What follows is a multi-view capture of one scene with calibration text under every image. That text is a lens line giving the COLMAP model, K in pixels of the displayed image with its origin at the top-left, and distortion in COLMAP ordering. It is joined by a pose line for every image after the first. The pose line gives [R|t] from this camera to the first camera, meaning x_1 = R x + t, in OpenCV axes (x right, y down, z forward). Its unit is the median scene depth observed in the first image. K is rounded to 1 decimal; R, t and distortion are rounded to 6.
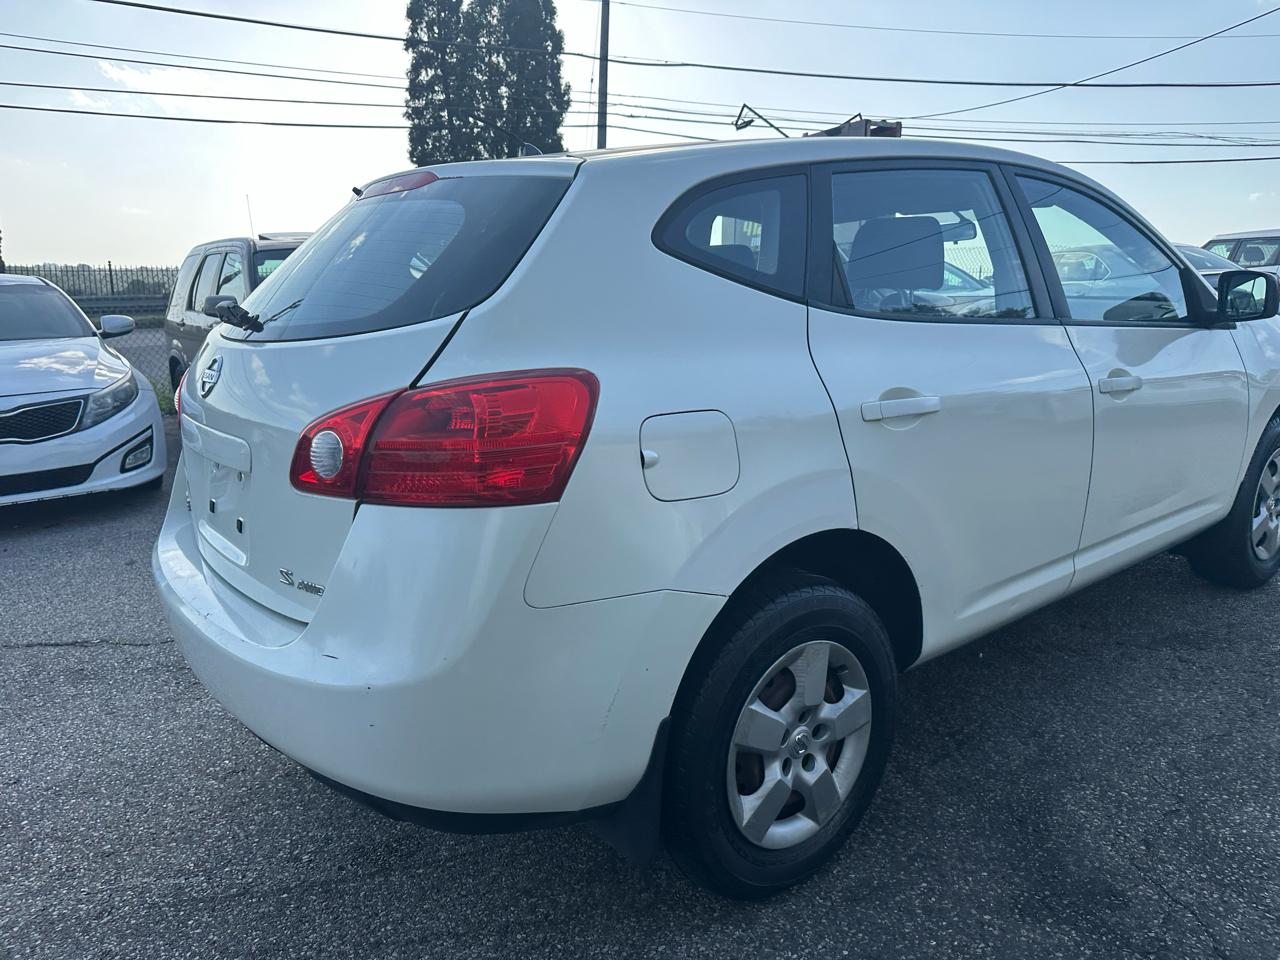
lens RADIAL K [[928.1, 0, 611.1], [0, 928.1, 466.0], [0, 0, 1]] dist [0.014424, -0.026153]
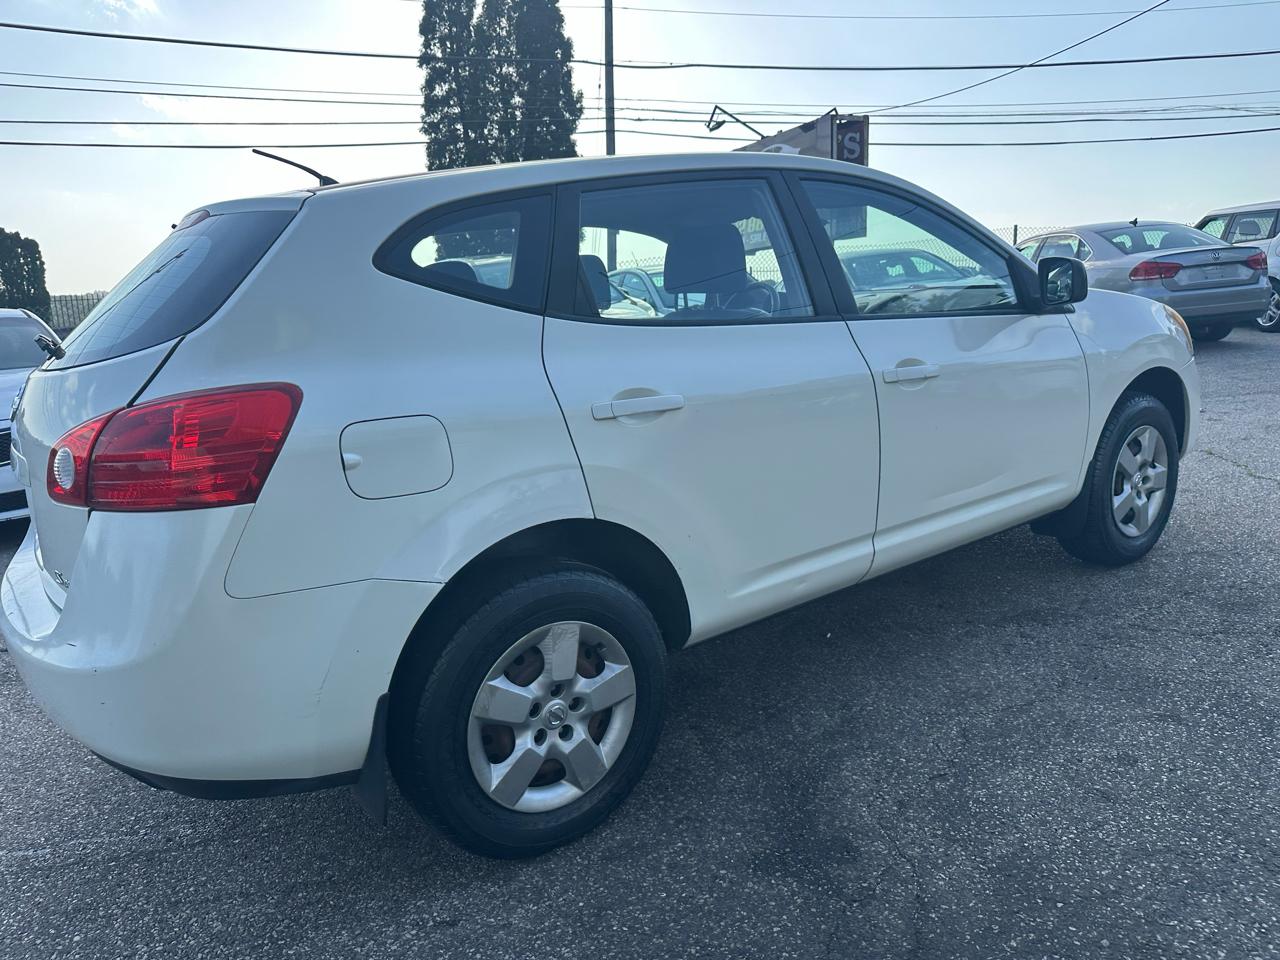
lens RADIAL K [[928.1, 0, 630.0], [0, 928.1, 475.9], [0, 0, 1]] dist [0.014424, -0.026153]
pose [[0.998121, -0.036259, -0.049392, 0.327193], [0.036687, 0.999297, 0.007770, 0.009959], [0.049076, -0.009567, 0.998749, -0.076338]]
